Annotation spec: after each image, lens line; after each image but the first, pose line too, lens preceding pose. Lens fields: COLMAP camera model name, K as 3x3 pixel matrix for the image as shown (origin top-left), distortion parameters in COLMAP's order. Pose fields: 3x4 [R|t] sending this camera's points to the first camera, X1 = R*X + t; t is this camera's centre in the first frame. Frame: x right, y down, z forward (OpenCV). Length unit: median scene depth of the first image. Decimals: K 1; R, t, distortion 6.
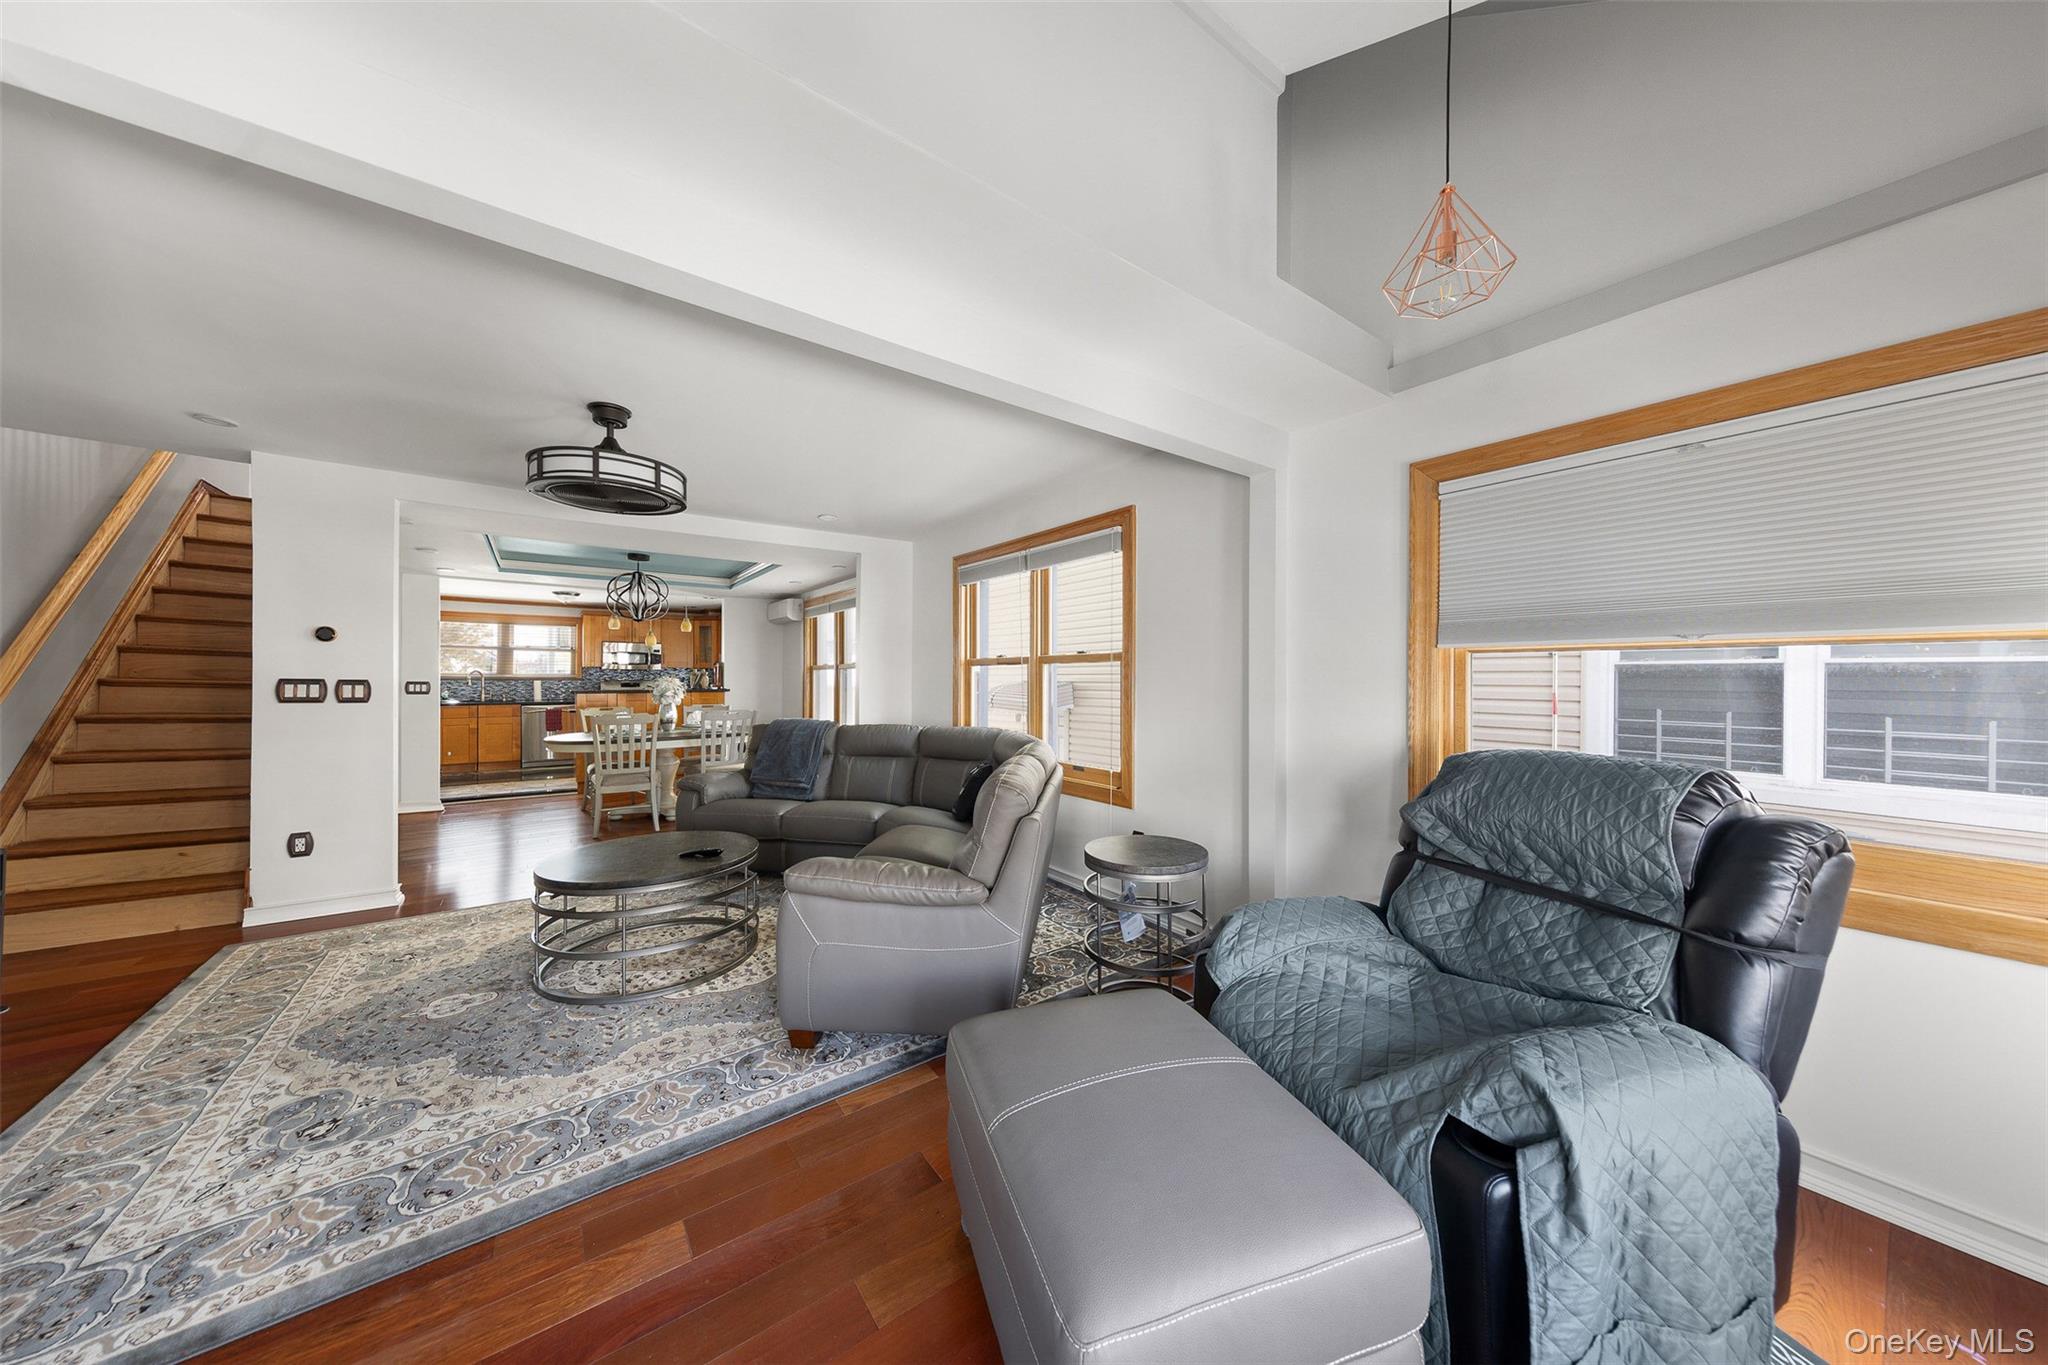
lens RADIAL K [[649.5, 0, 1033.1], [0, 649.5, 680.8], [0, 0, 1]] dist [0.001170, -0.000004]
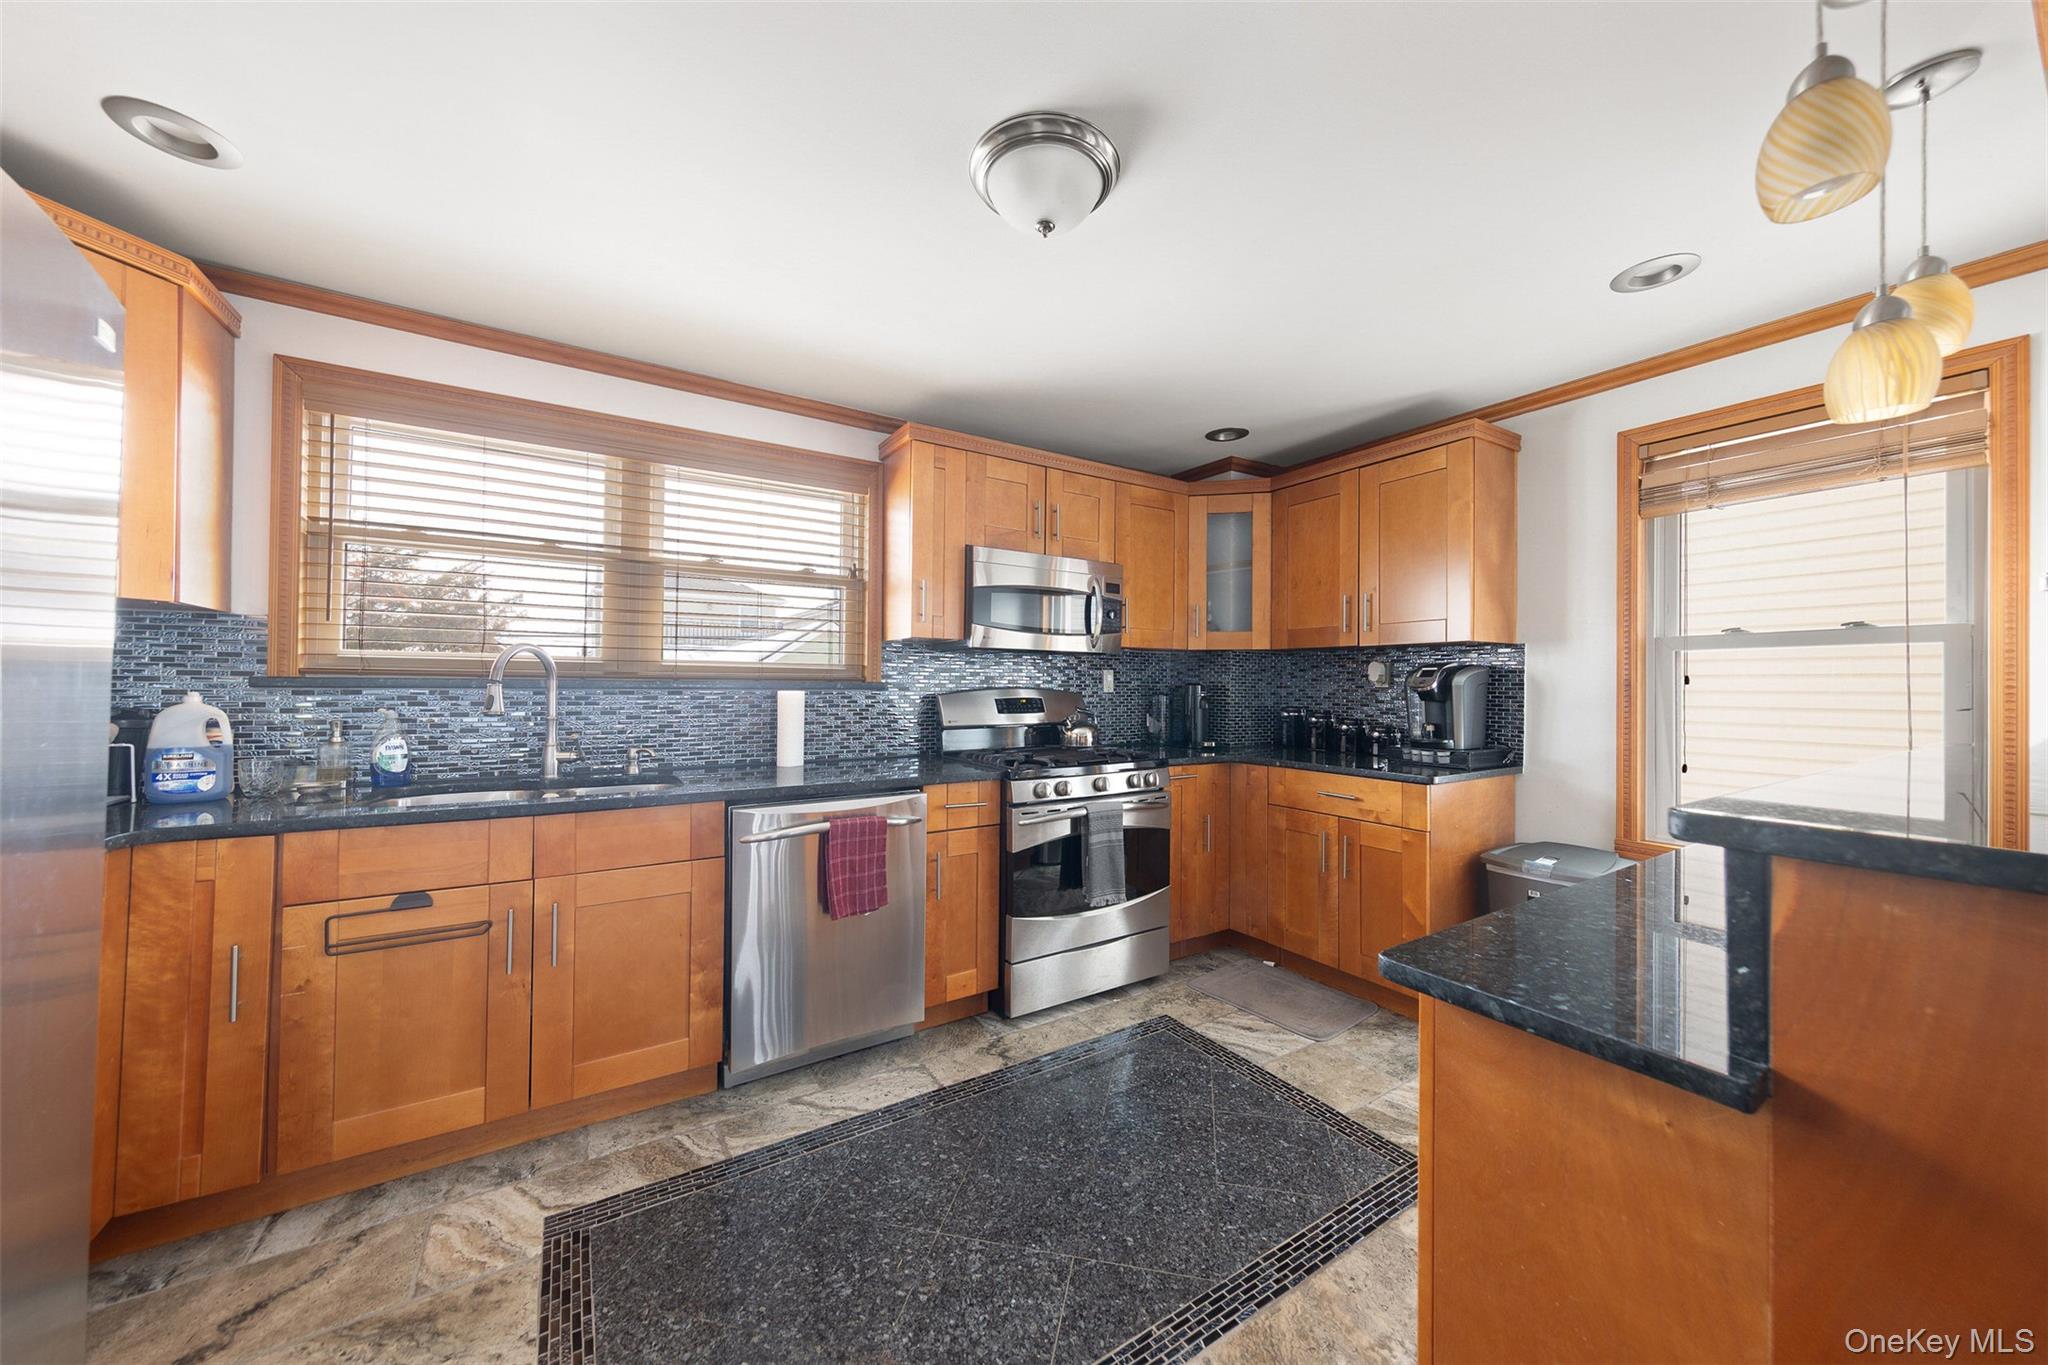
lens RADIAL K [[716.6, 0, 1029.2], [0, 716.6, 679.0], [0, 0, 1]] dist [0.001304, -0.000016]
pose [[0.997786, 0.001053, -0.066498, -1.712626], [-0.002030, 0.999891, -0.014630, -0.001548], [0.066476, 0.014733, 0.997679, 1.966162]]
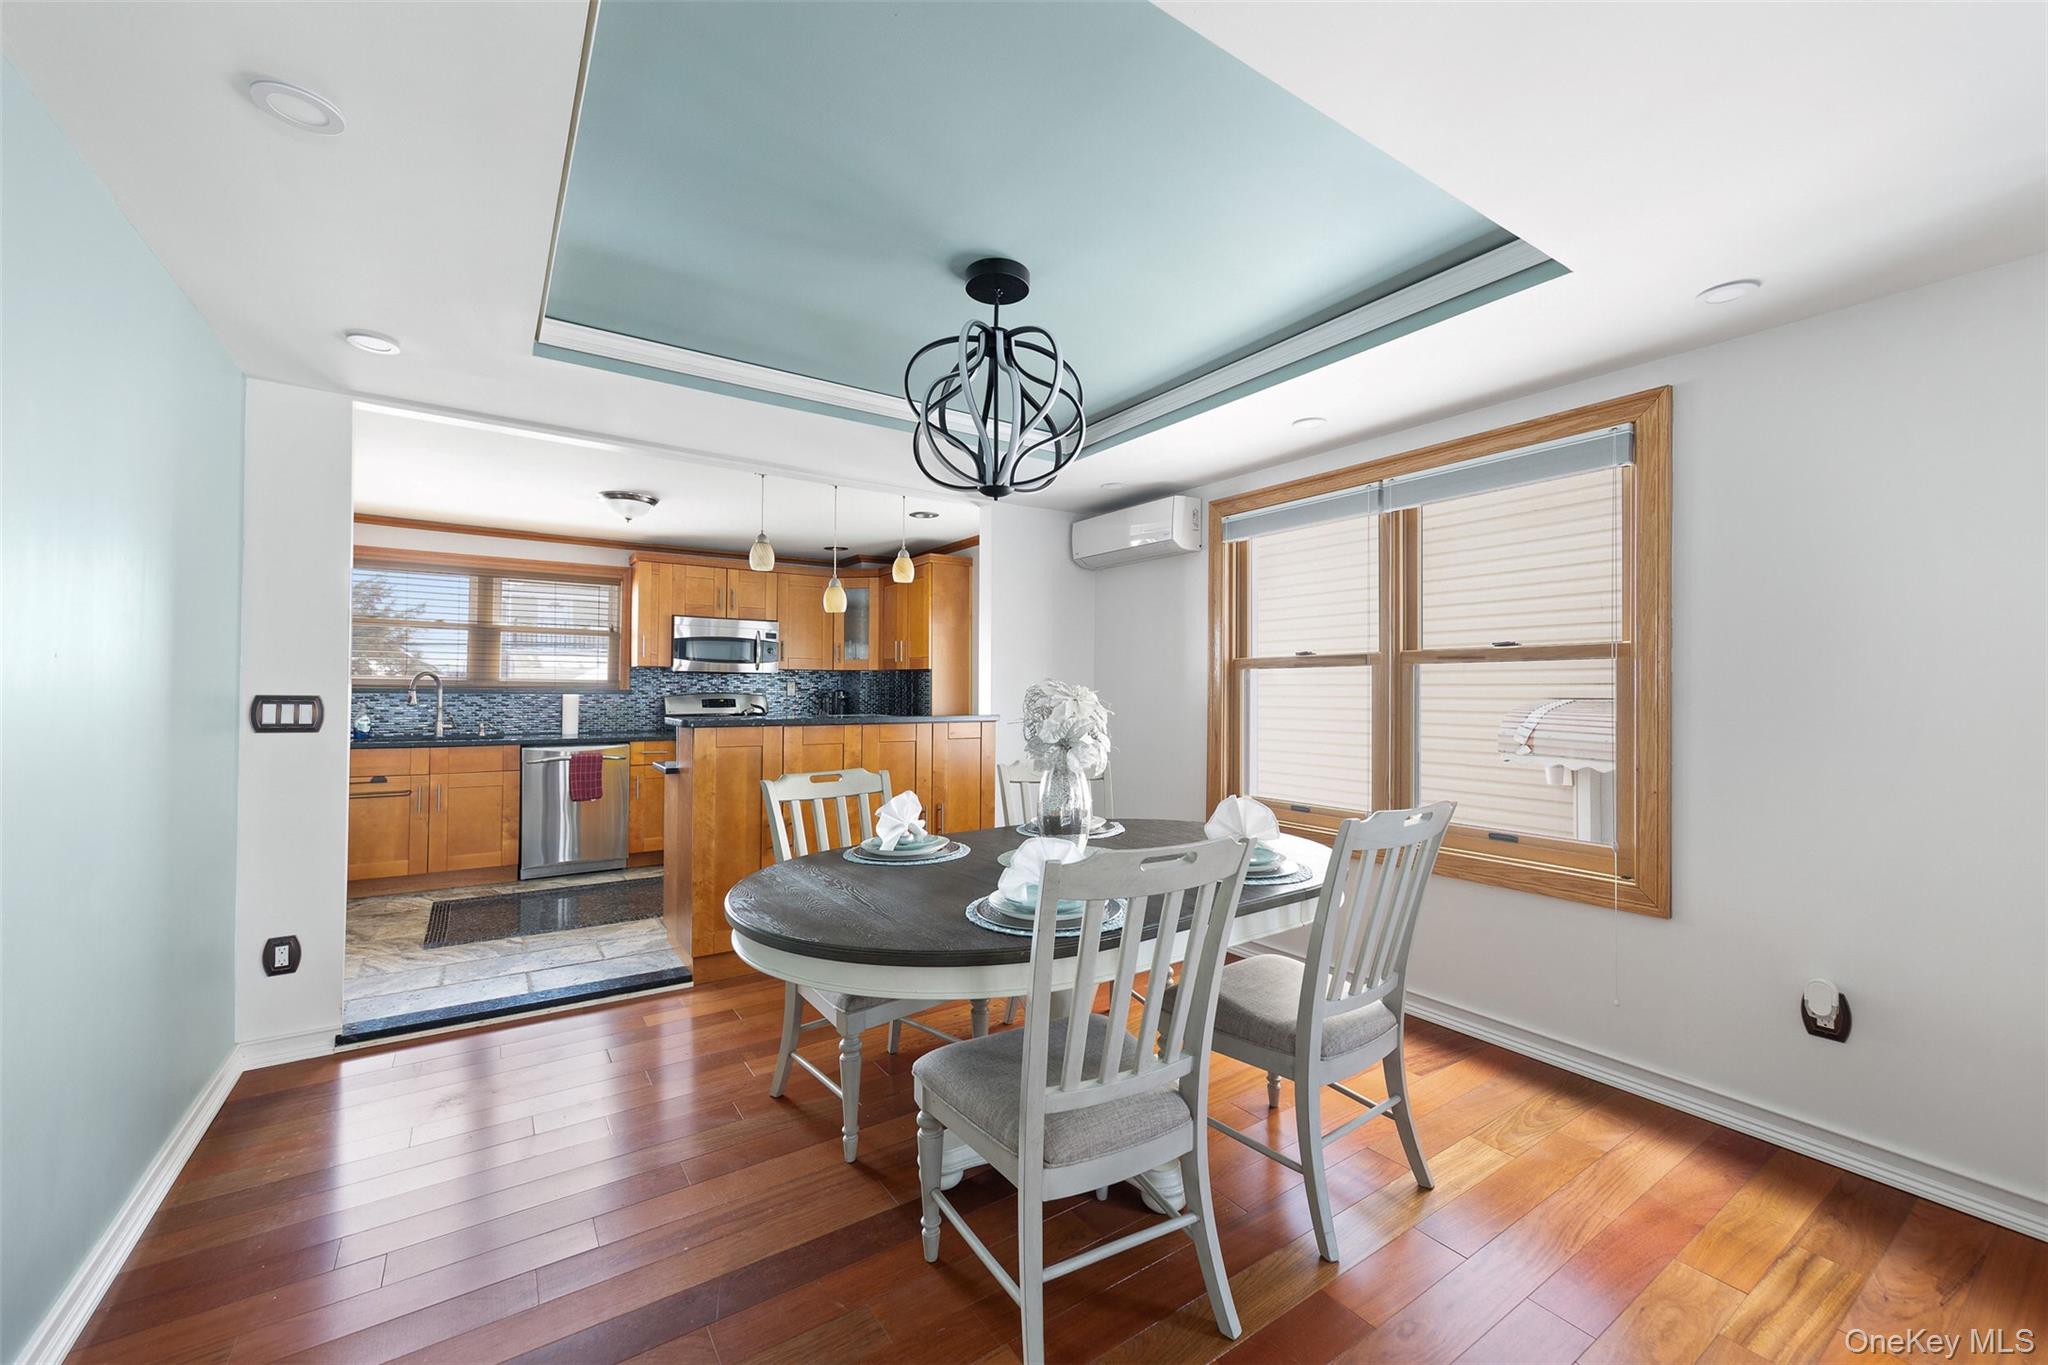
lens RADIAL K [[805.7, 0, 1029.9], [0, 805.7, 683.1], [0, 0, 1]] dist [0.001432, 0.000141]
pose [[0.999130, 0.002268, -0.041633, -1.018198], [-0.002928, 0.999871, -0.015815, 0.000418], [0.041592, 0.015923, 0.999008, 1.119890]]
